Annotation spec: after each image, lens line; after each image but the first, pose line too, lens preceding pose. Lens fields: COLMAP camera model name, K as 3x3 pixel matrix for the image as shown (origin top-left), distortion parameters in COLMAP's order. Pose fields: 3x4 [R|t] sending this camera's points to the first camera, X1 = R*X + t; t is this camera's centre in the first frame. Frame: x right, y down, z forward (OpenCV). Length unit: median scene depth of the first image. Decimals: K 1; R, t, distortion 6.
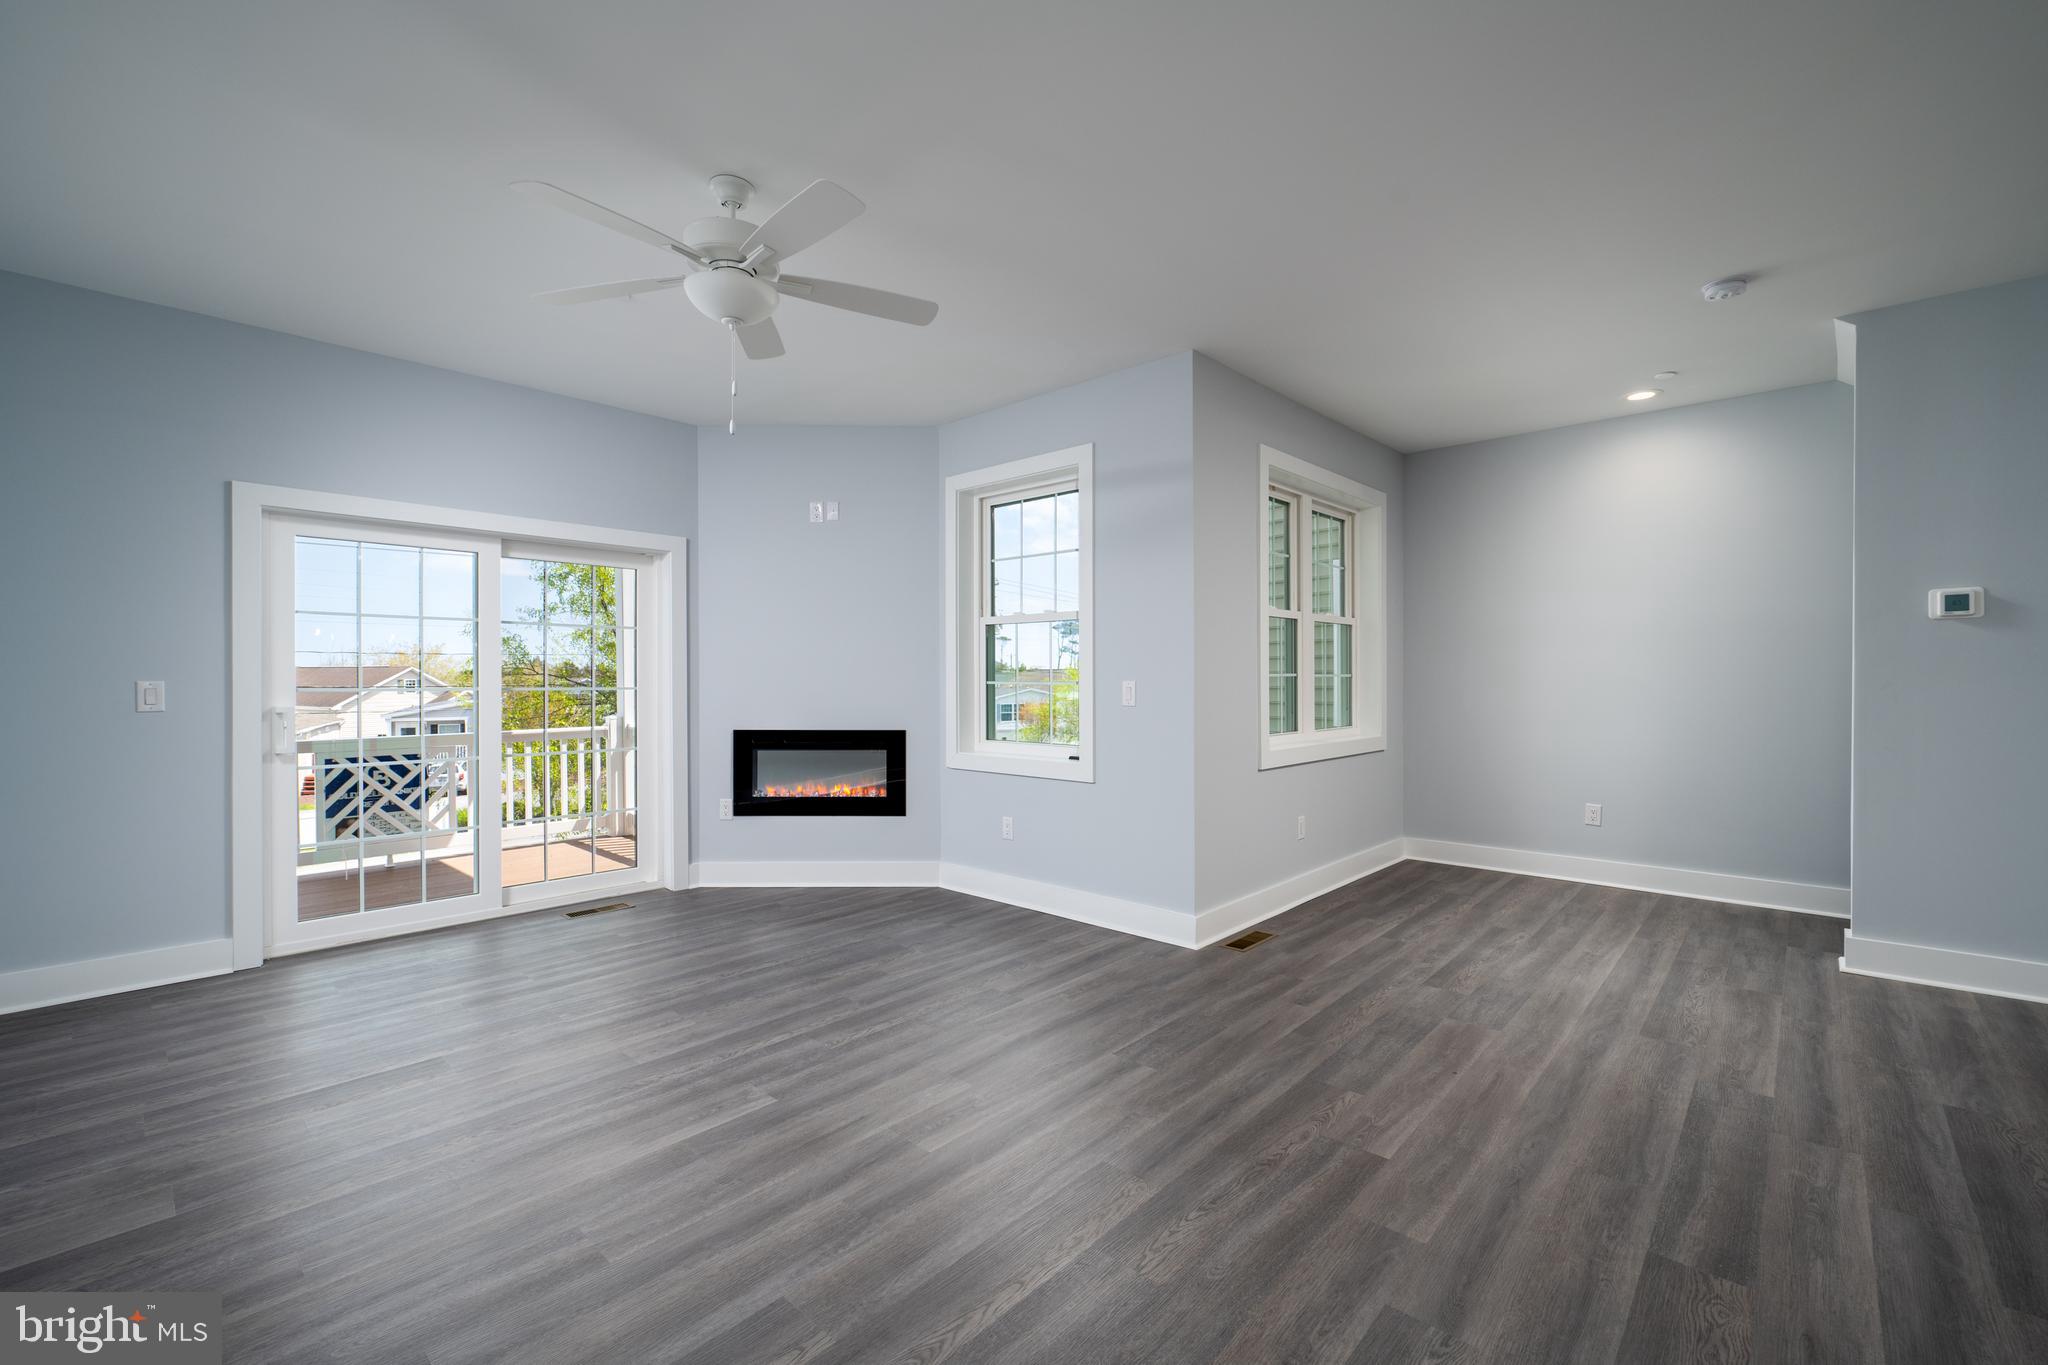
lens RADIAL K [[866.0, 0, 1034.5], [0, 866.0, 675.2], [0, 0, 1]] dist [-0.007199, -0.000165]
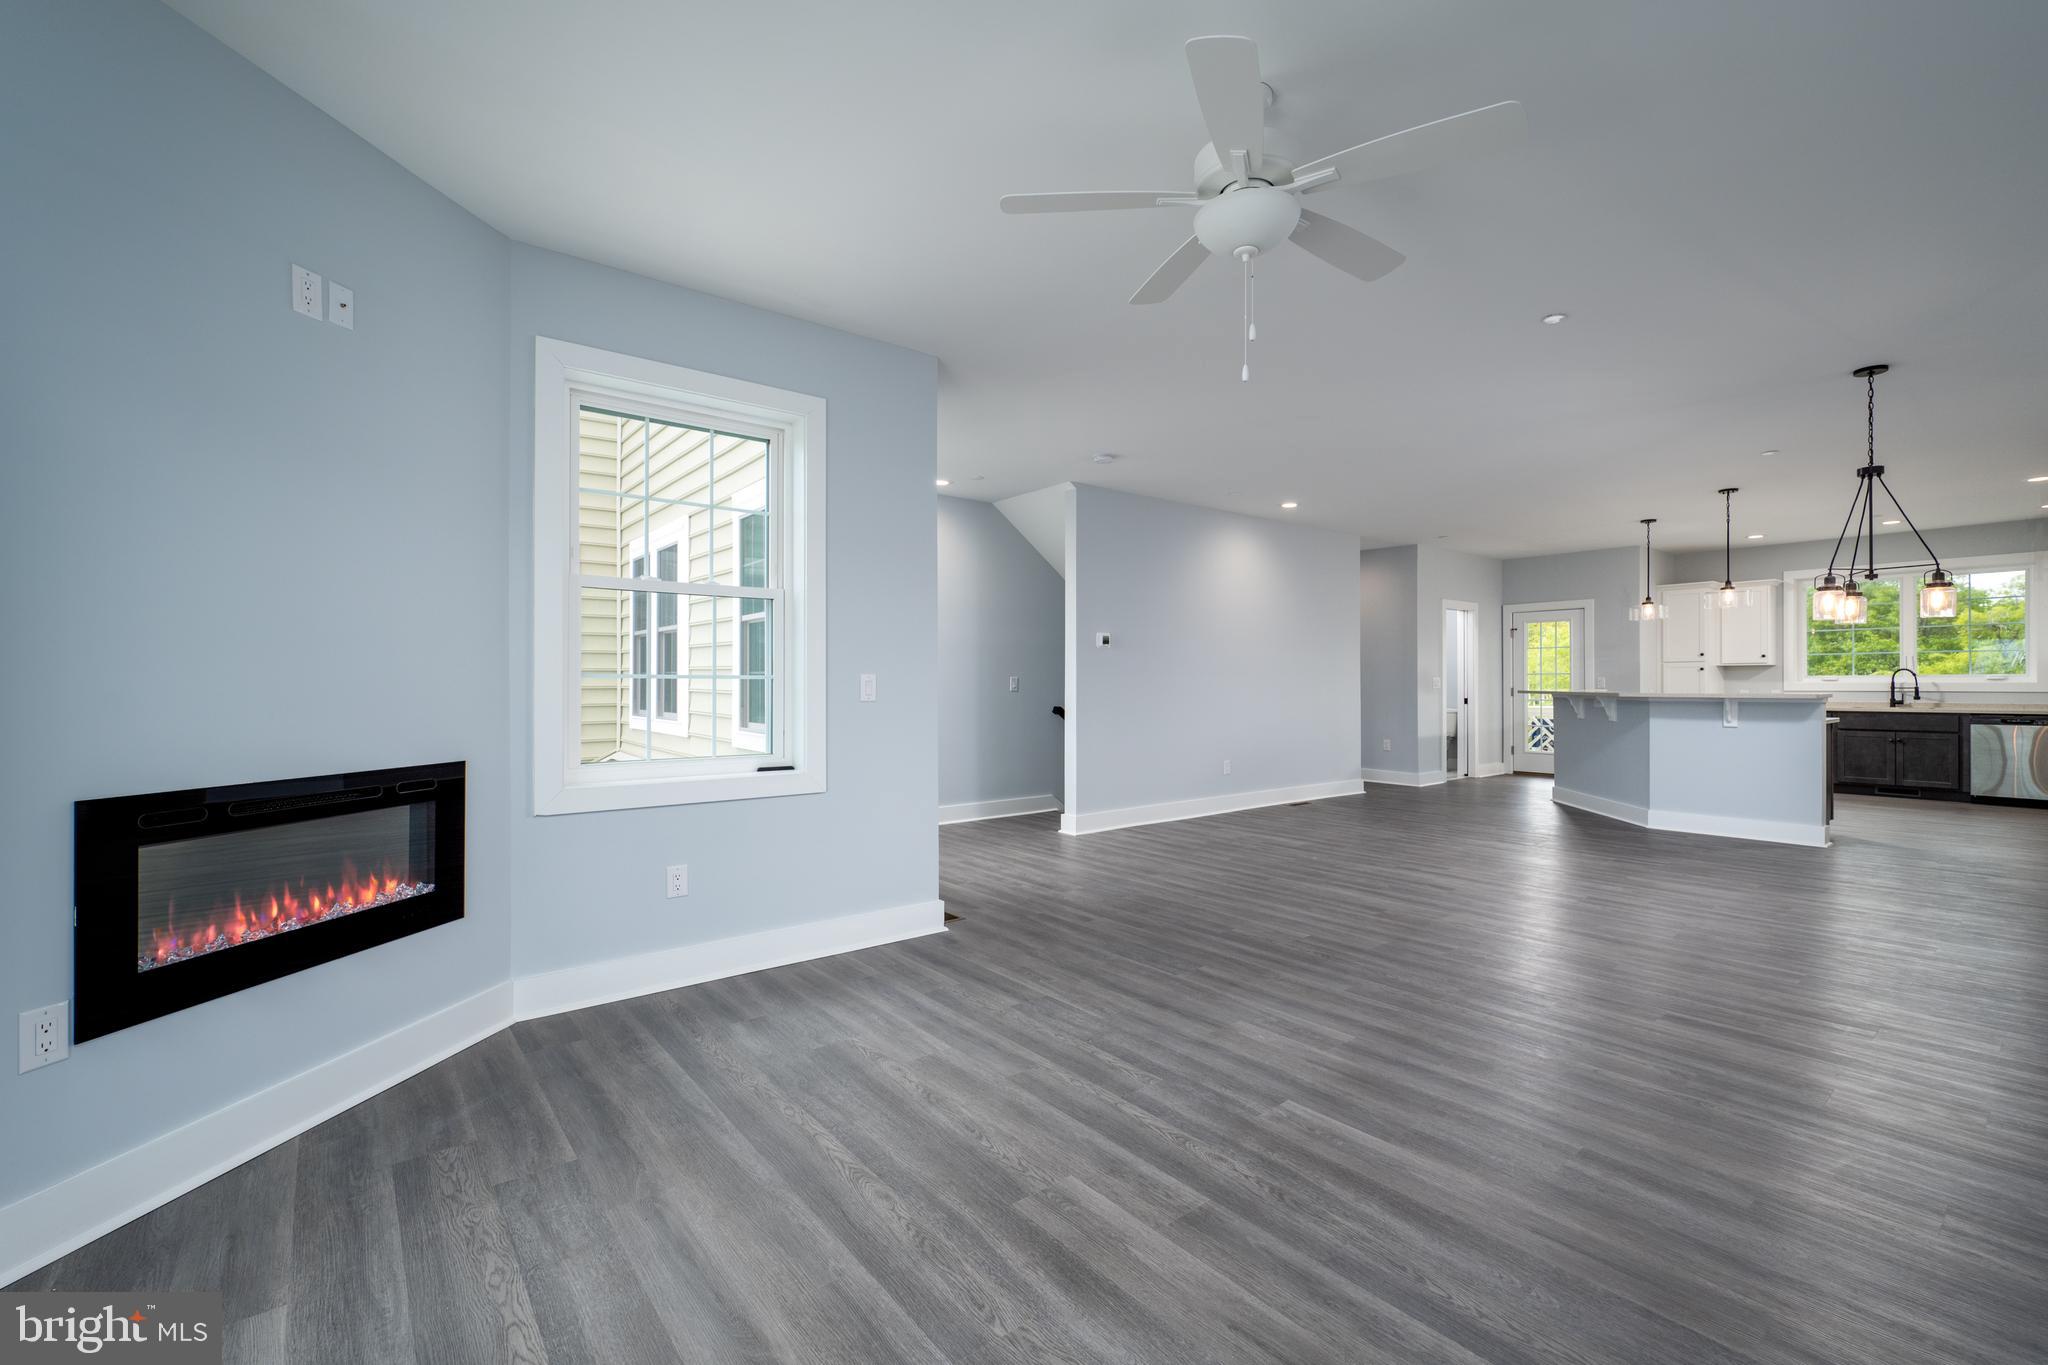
lens RADIAL K [[866.0, 0, 1031.7], [0, 866.0, 676.0], [0, 0, 1]] dist [-0.007199, -0.000165]
pose [[0.153936, 0.015169, 0.987964, -0.661276], [0.004586, 0.999860, -0.016066, 0.020151], [-0.988070, 0.007004, 0.153845, 0.580295]]
